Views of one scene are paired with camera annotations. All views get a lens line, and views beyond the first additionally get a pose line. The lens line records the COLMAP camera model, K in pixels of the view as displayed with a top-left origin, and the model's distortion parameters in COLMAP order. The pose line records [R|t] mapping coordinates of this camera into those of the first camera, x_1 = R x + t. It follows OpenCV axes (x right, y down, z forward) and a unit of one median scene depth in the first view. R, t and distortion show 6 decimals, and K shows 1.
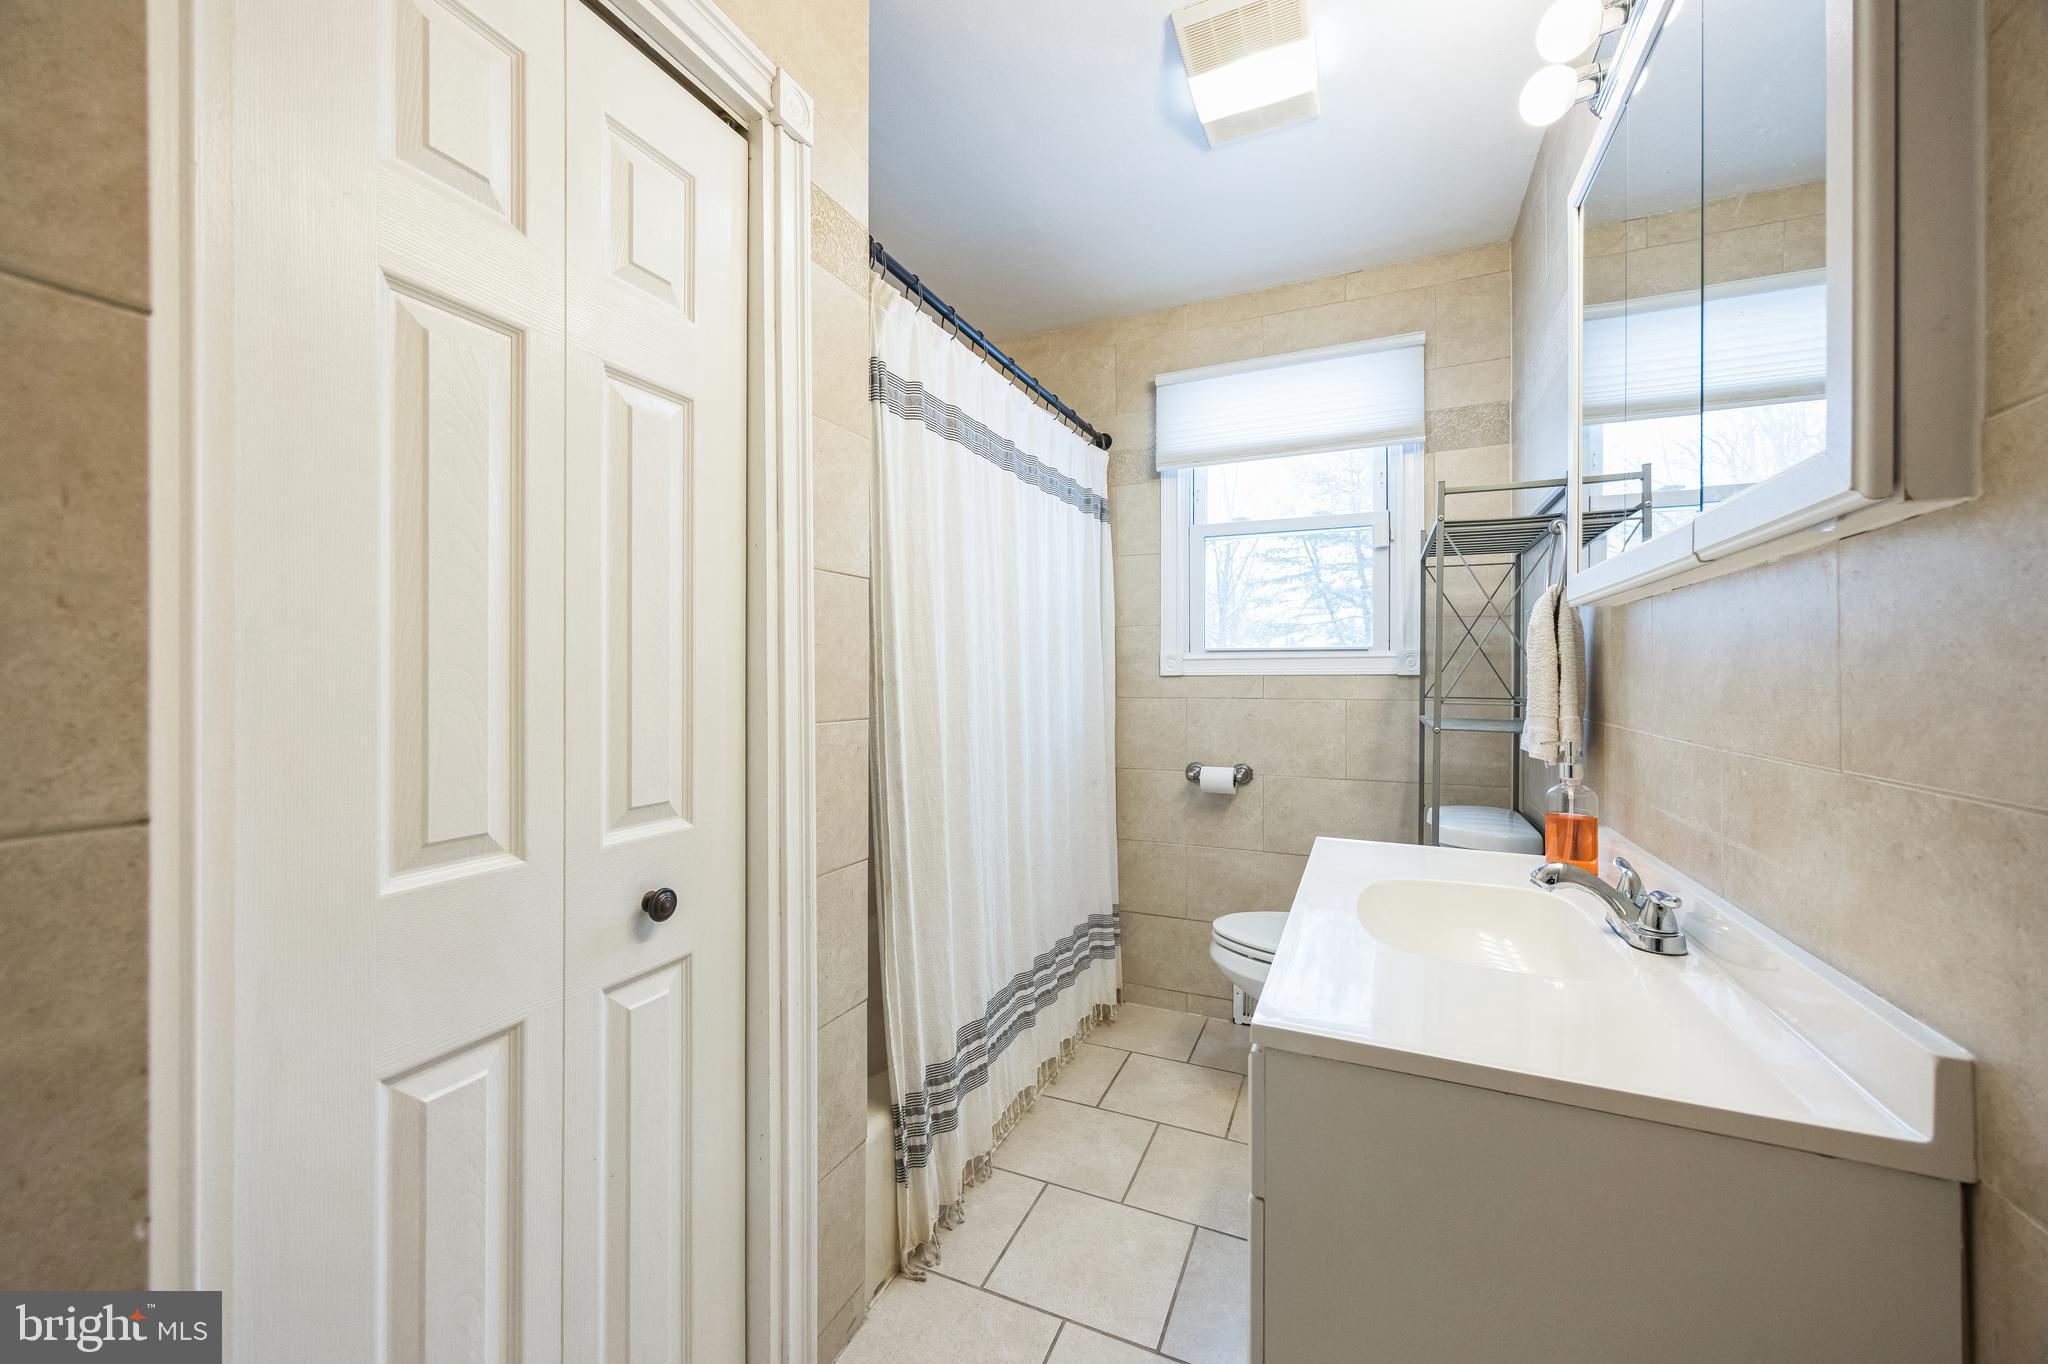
lens RADIAL K [[779.2, 0, 1015.0], [0, 779.2, 698.2], [0, 0, 1]] dist [0.002611, 0.000276]
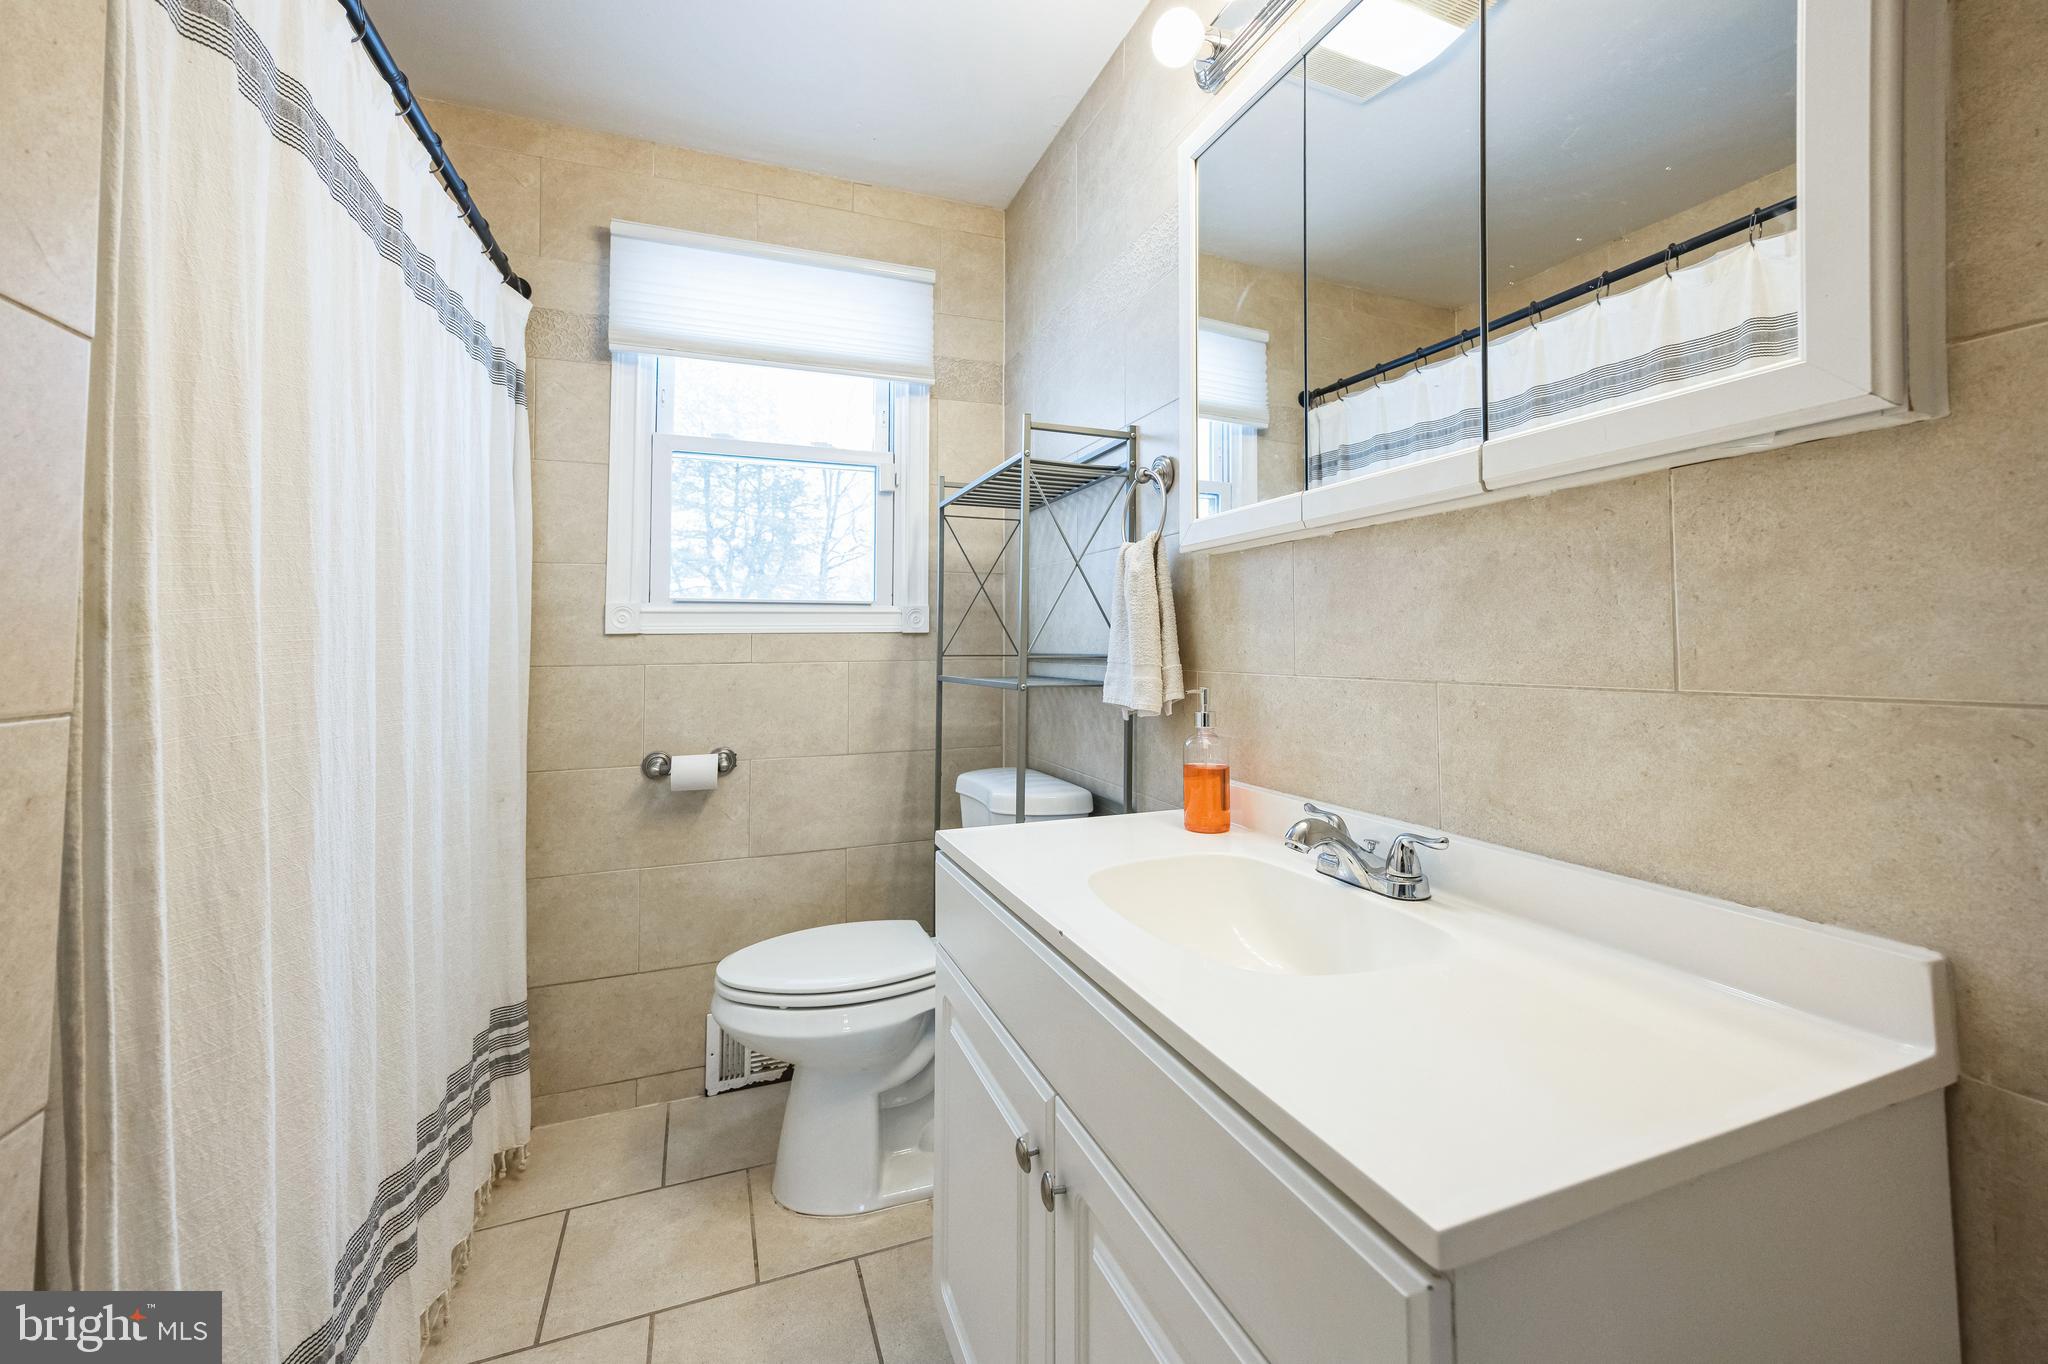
lens RADIAL K [[807.8, 0, 1023.3], [0, 807.8, 613.7], [0, 0, 1]] dist [0.001142, 0.000367]
pose [[0.696133, 0.023681, 0.717522, -0.084963], [0.027891, 0.997809, -0.059992, 0.008189], [-0.717371, 0.061775, 0.693948, 0.232773]]
